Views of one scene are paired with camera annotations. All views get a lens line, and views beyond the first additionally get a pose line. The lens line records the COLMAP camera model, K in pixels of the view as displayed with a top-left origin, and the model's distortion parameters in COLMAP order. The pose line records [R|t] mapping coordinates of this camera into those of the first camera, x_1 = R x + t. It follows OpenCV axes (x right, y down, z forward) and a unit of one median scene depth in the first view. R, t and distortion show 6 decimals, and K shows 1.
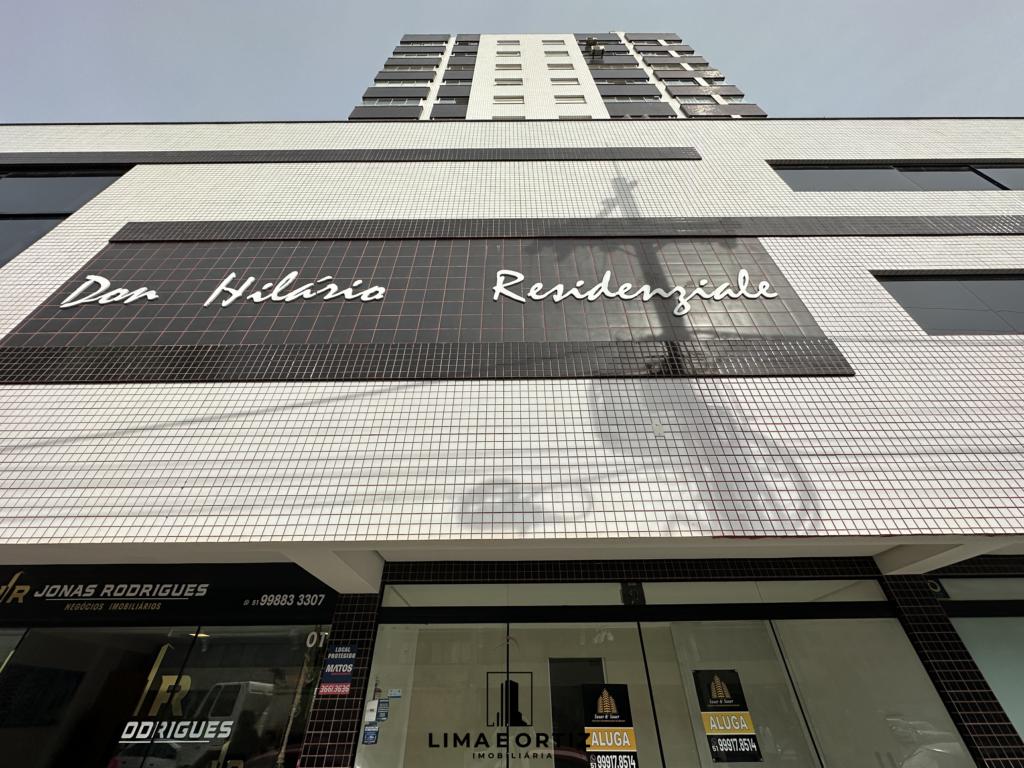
lens RADIAL K [[409.9, 0, 511.1], [0, 409.9, 383.3], [0, 0, 1]] dist [-0.000929, -0.000073]
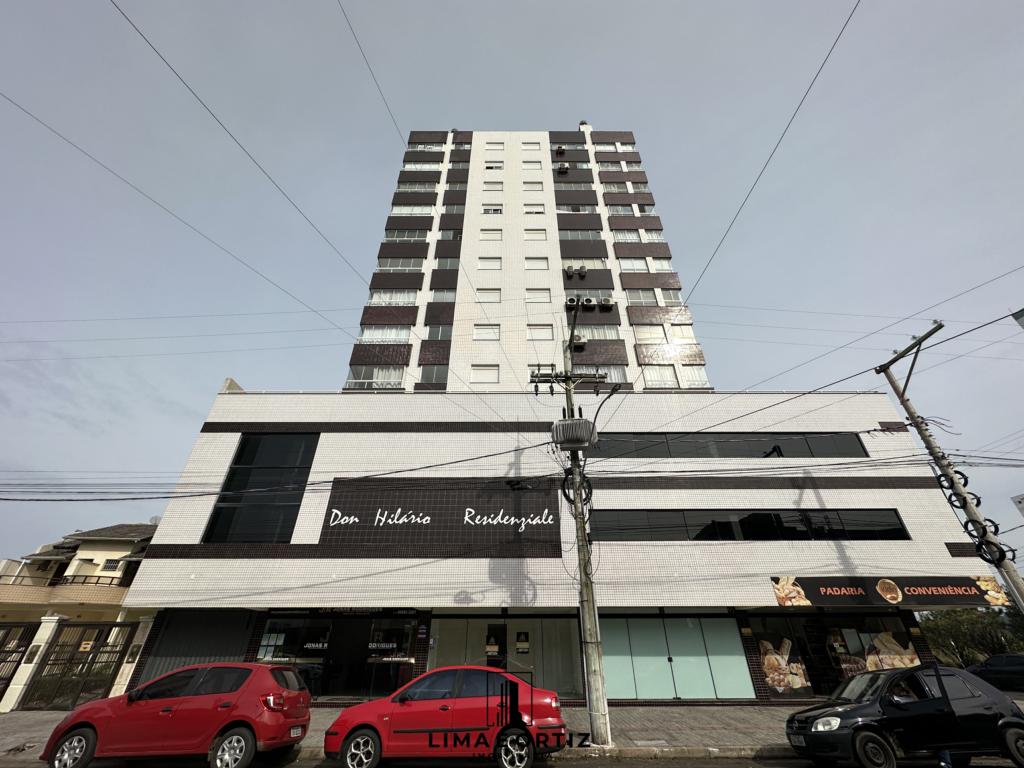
lens RADIAL K [[409.9, 0, 512.6], [0, 409.9, 385.1], [0, 0, 1]] dist [-0.000929, -0.000073]
pose [[0.999941, 0.010335, 0.003471, 0.307588], [-0.010671, 0.992987, 0.117739, -1.634025], [-0.002230, -0.117769, 0.993038, -2.023404]]
